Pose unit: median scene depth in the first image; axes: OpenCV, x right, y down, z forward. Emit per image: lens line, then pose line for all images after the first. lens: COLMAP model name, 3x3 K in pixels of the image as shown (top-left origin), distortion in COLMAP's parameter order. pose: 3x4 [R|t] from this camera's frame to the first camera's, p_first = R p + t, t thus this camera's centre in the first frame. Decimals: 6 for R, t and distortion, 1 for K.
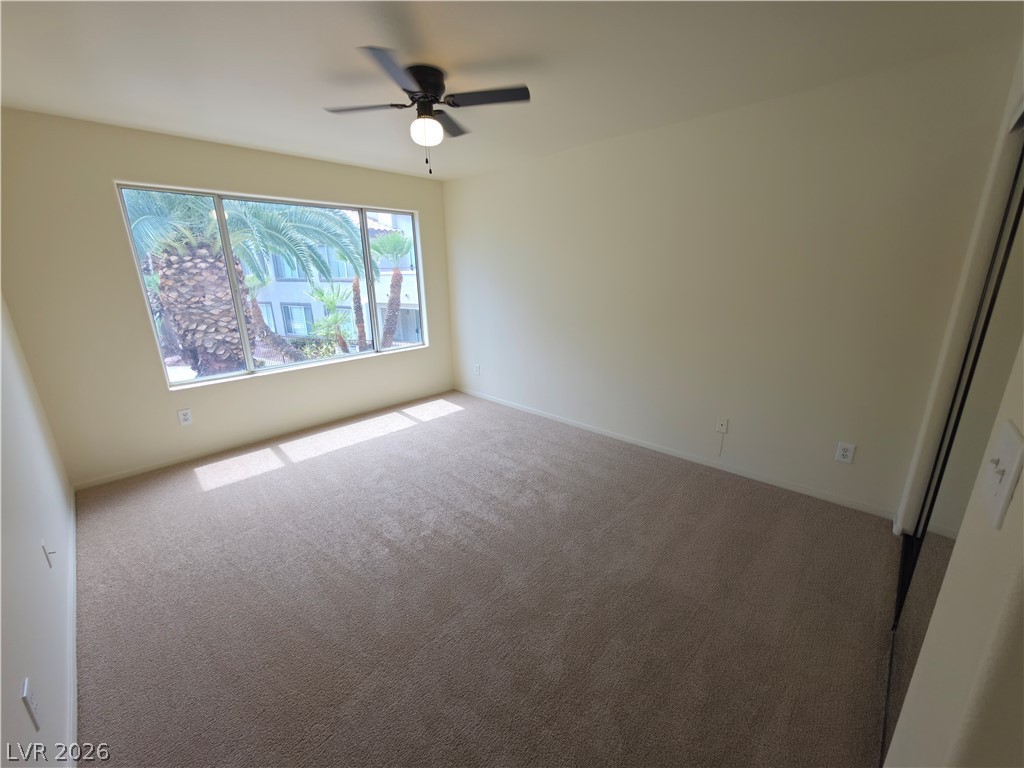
lens RADIAL K [[411.0, 0, 512.0], [0, 411.0, 384.0], [0, 0, 1]] dist [-0.000647, 0.000069]
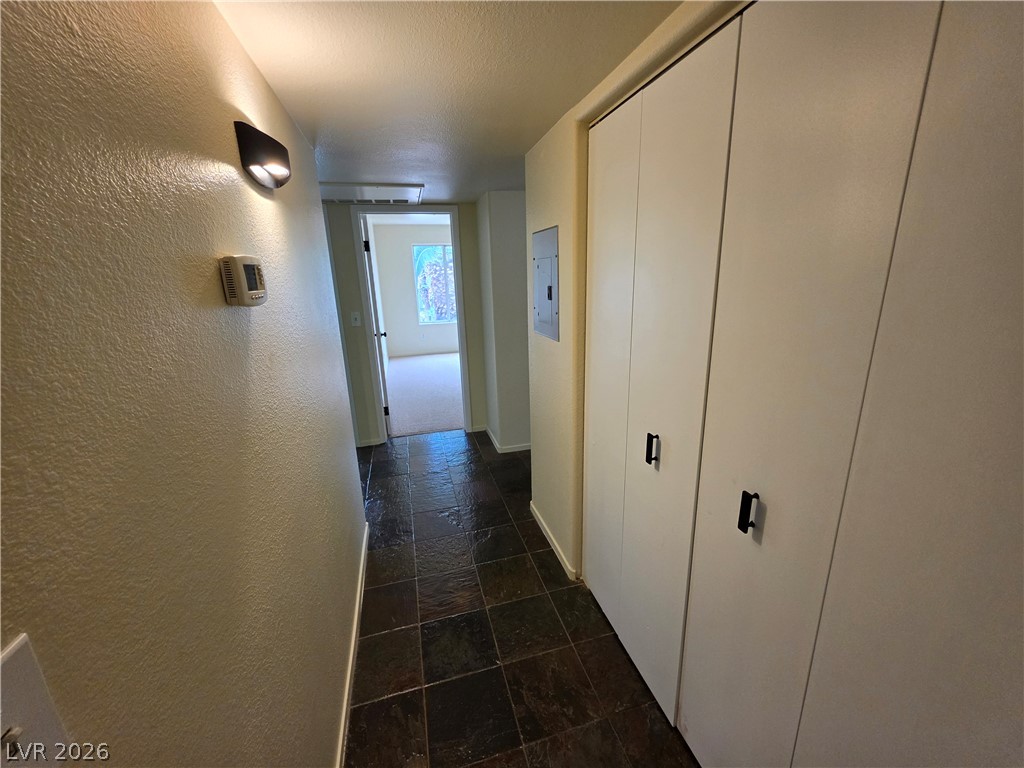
lens RADIAL K [[411.0, 0, 512.0], [0, 411.0, 384.0], [0, 0, 1]] dist [-0.000647, 0.000069]
pose [[0.861299, 0.117570, -0.494310, 0.427683], [-0.118347, 0.992523, 0.029858, 0.112121], [0.494124, 0.032784, 0.868773, -0.410240]]
